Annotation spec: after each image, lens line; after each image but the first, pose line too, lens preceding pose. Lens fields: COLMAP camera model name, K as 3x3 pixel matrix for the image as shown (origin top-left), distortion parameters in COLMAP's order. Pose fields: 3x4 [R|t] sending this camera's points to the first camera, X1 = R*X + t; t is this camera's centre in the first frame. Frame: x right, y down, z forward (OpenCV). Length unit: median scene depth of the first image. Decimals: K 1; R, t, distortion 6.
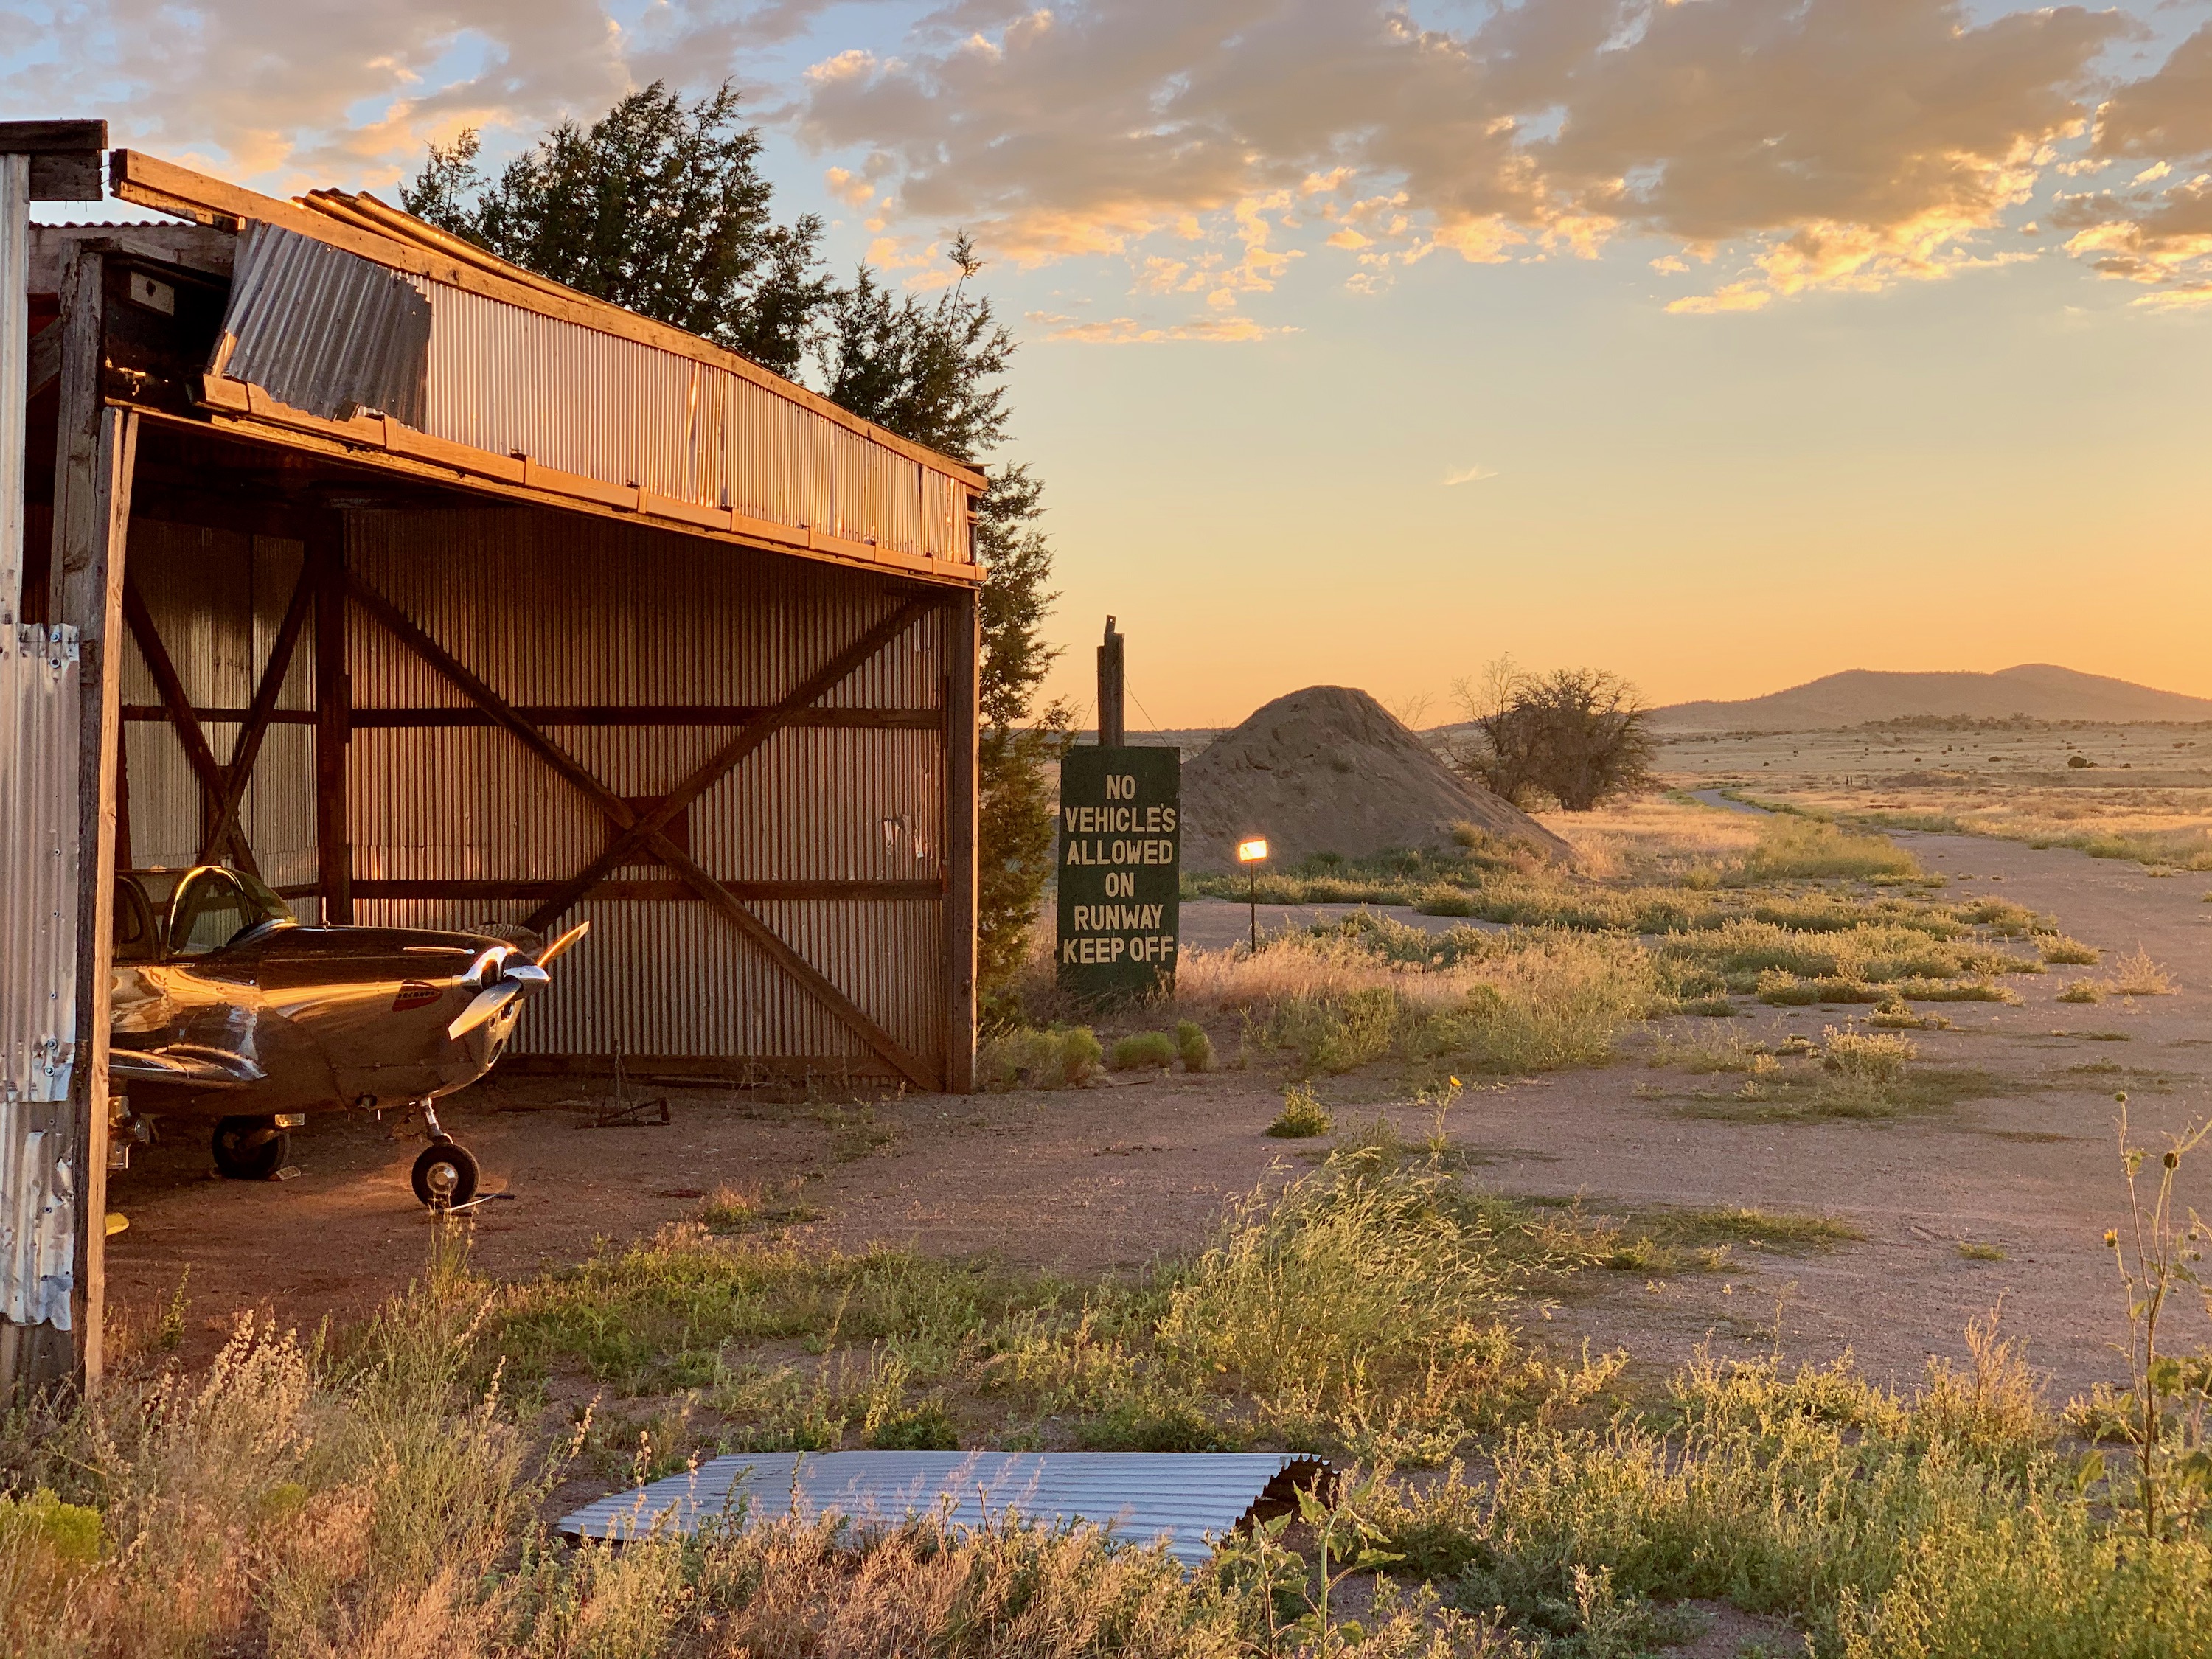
lens RADIAL K [[3370.4, 0, 1103.8], [0, 3370.4, 843.1], [0, 0, 1]] dist [0.062455, 0.000000]
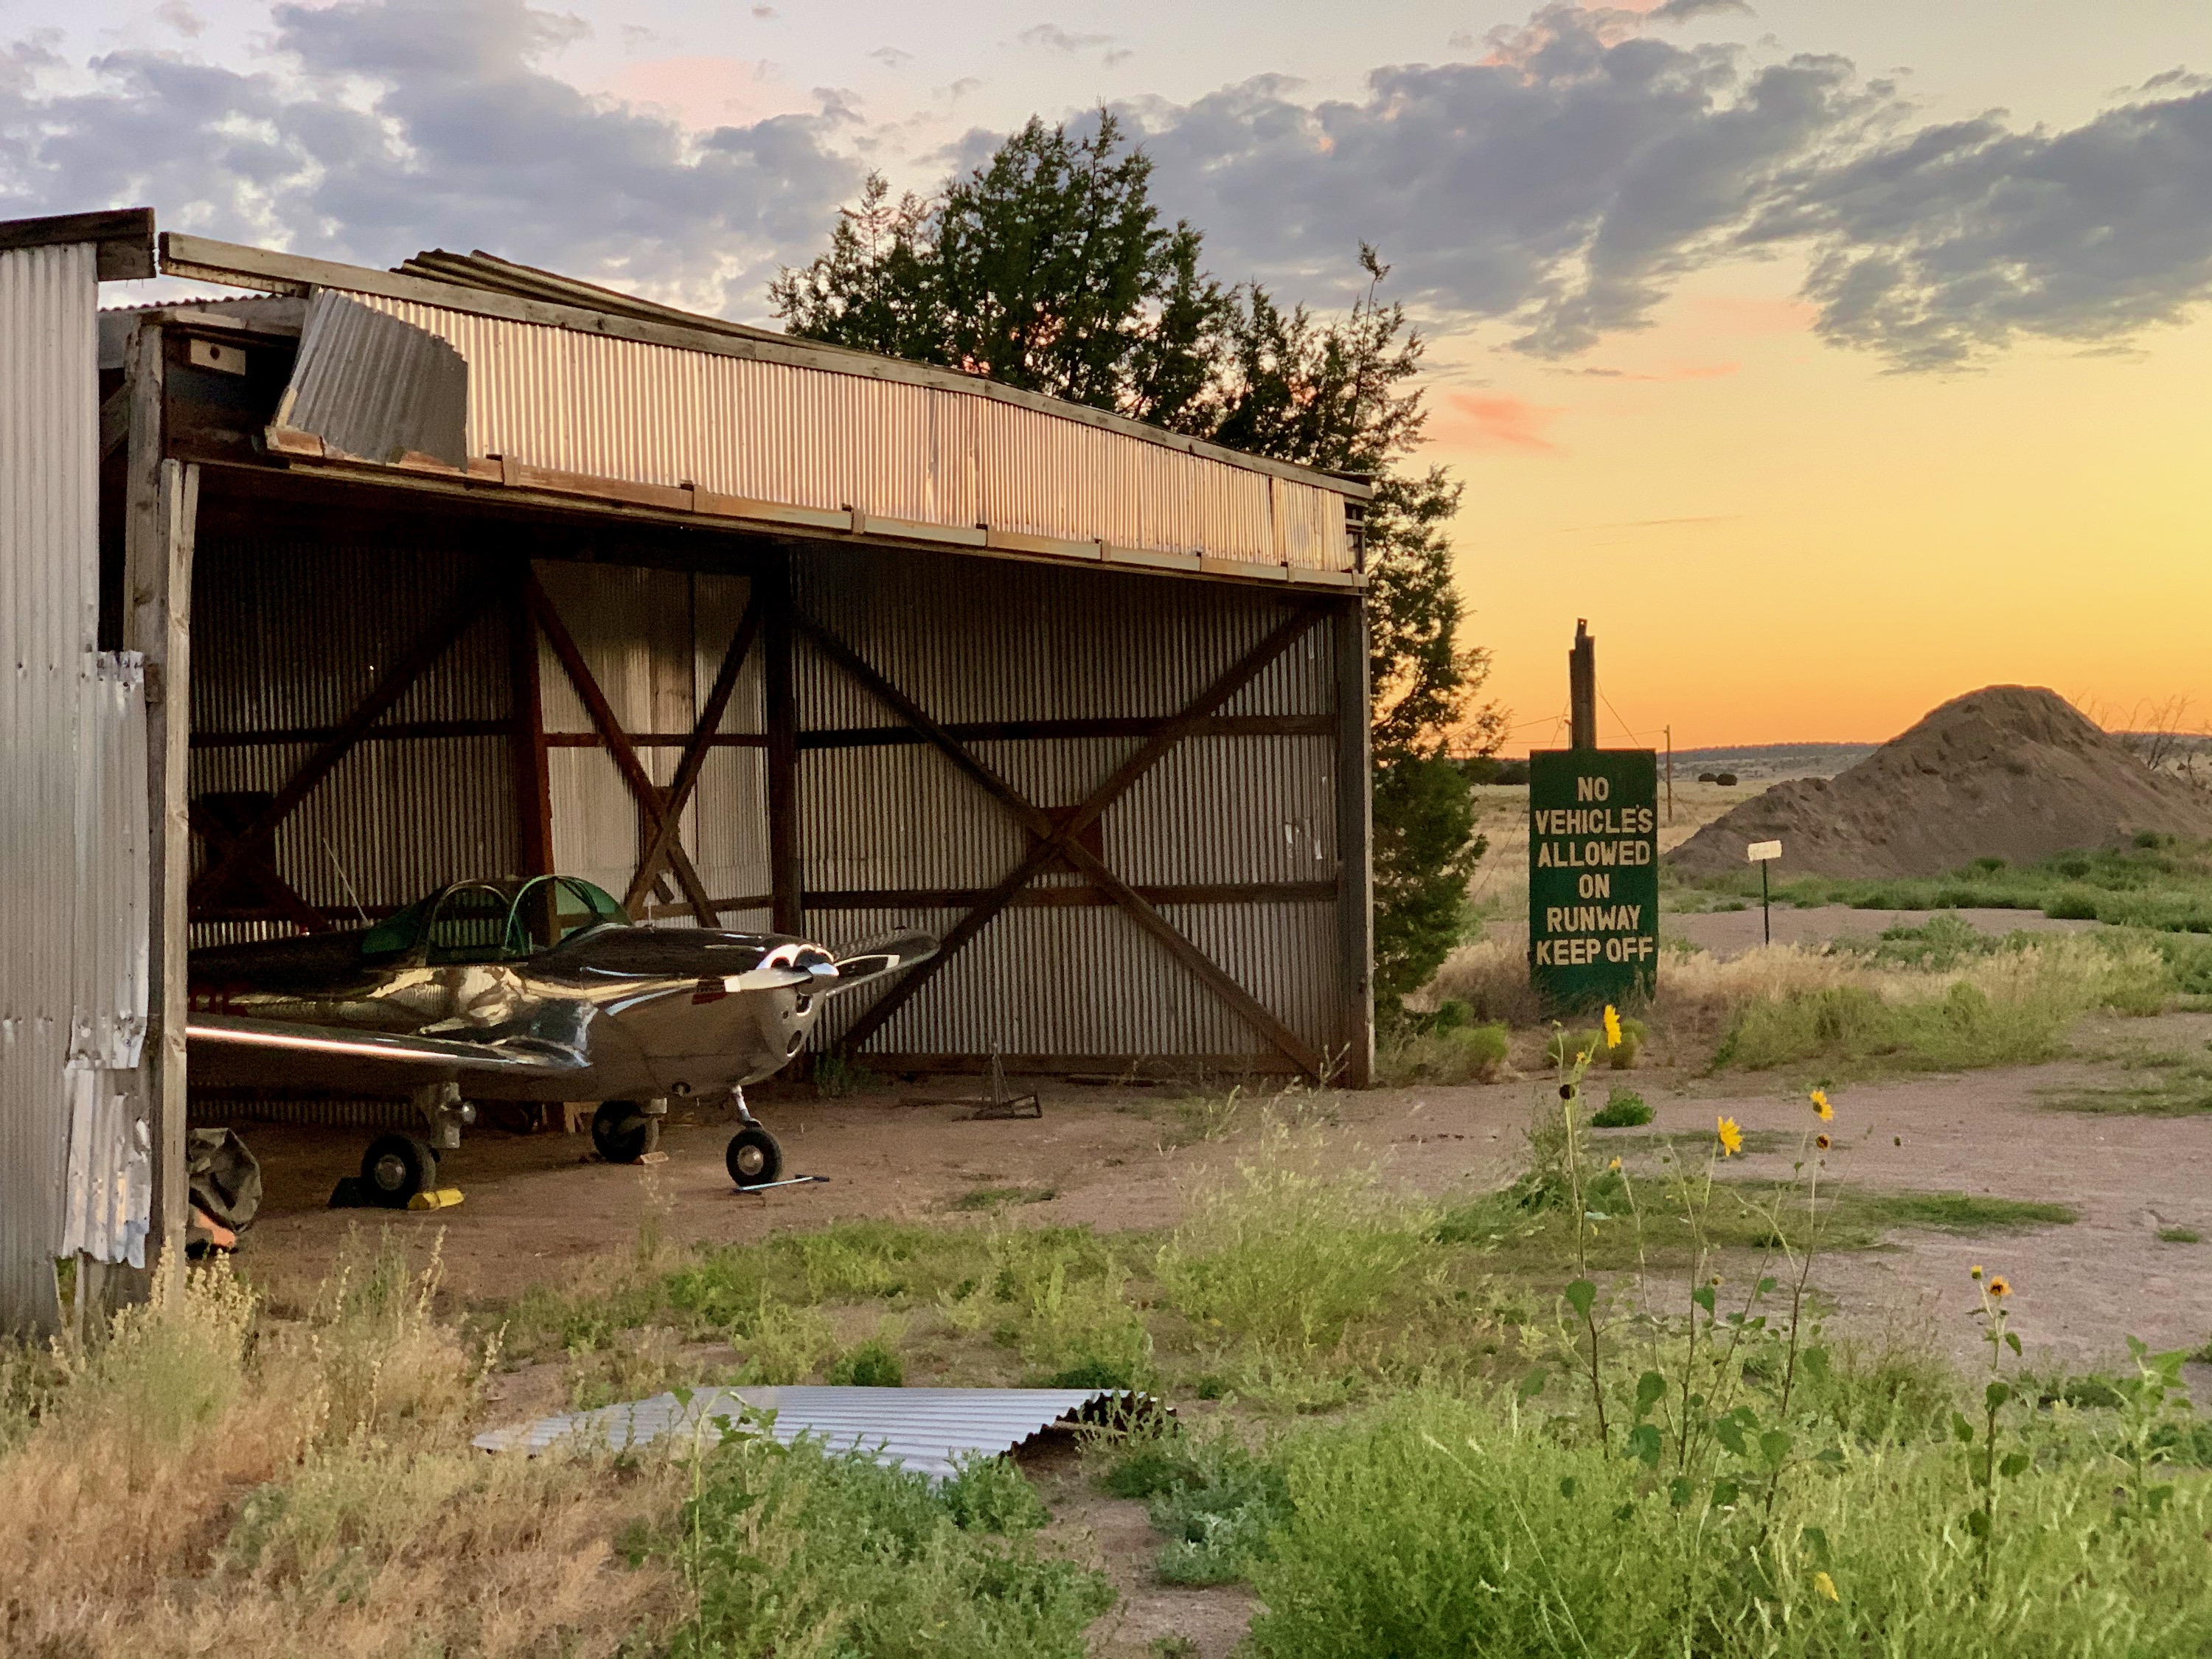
lens RADIAL K [[3370.4, 0, 1092.0], [0, 3370.4, 866.5], [0, 0, 1]] dist [0.062455, 0.000000]
pose [[0.971424, -0.019281, -0.236565, 0.120152], [0.019270, 0.999812, -0.002360, 0.007397], [0.236566, -0.002267, 0.971613, -0.014186]]
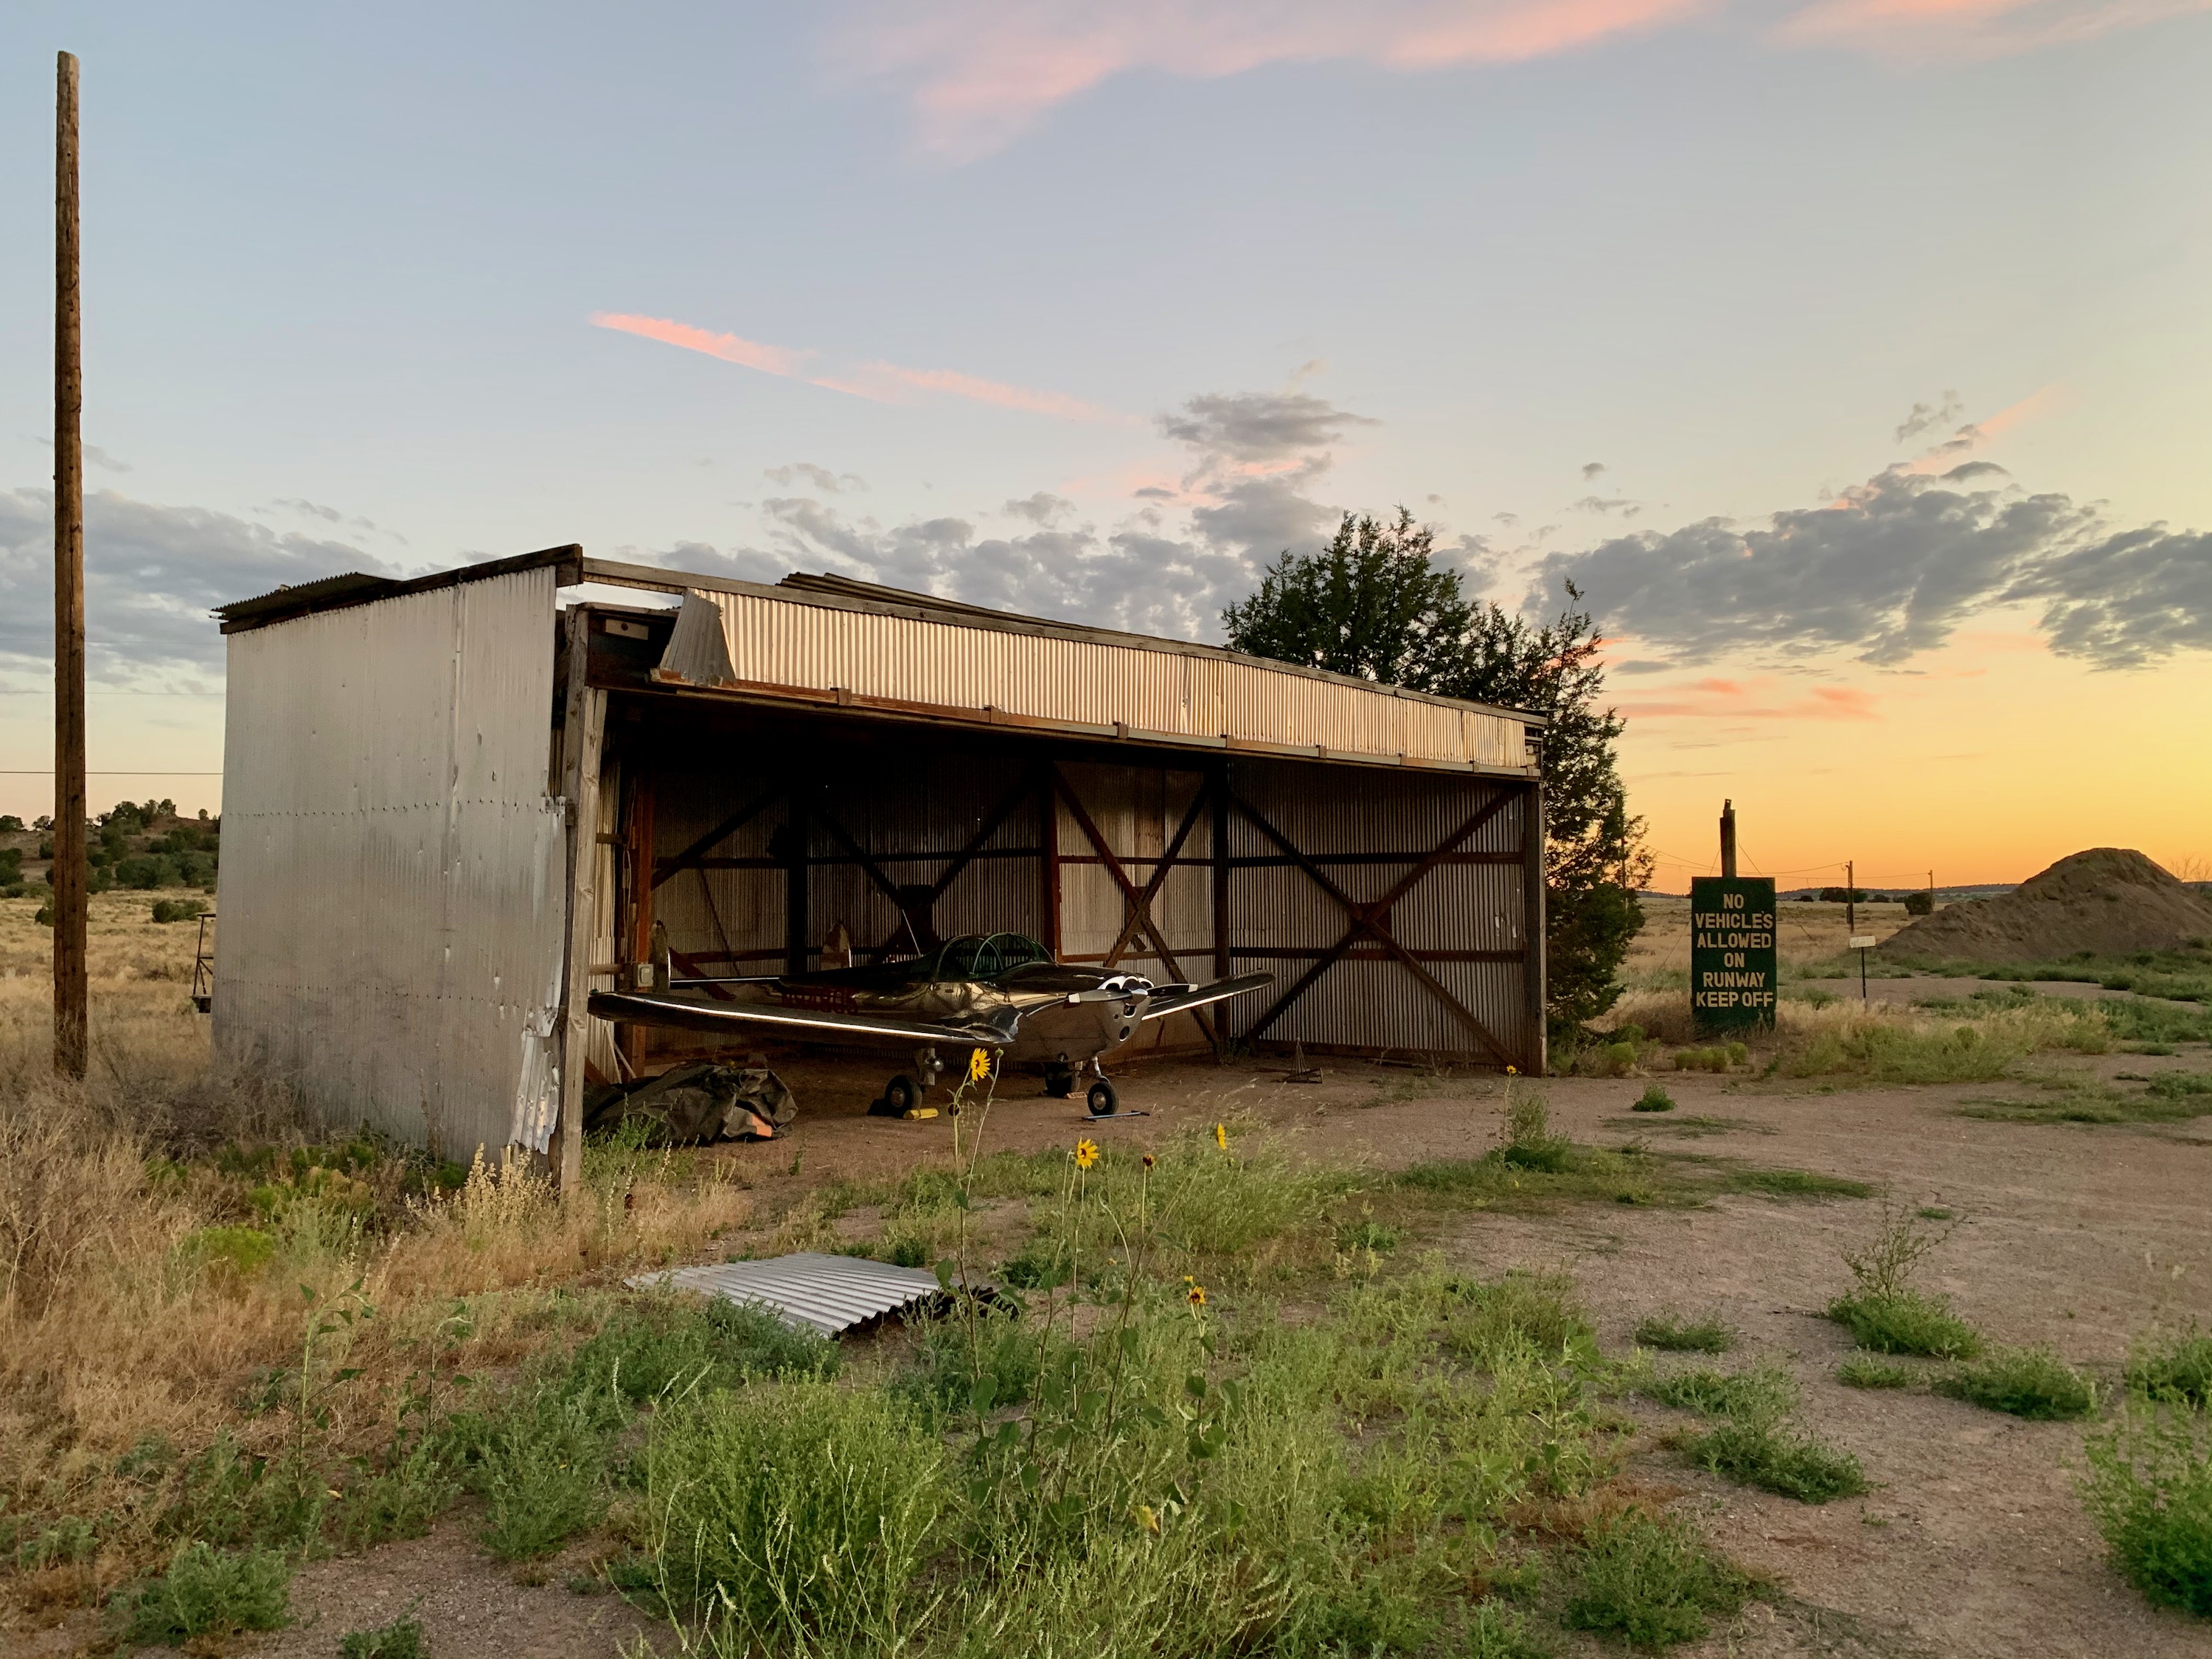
lens RADIAL K [[1712.9, 0, 1097.1], [0, 1712.9, 824.5], [0, 0, 1]] dist [0.065007, -0.083496]
pose [[0.861409, -0.026017, -0.507245, 0.207659], [-0.009519, 0.997685, -0.067338, 0.007540], [0.507822, 0.062834, 0.859167, 0.126753]]
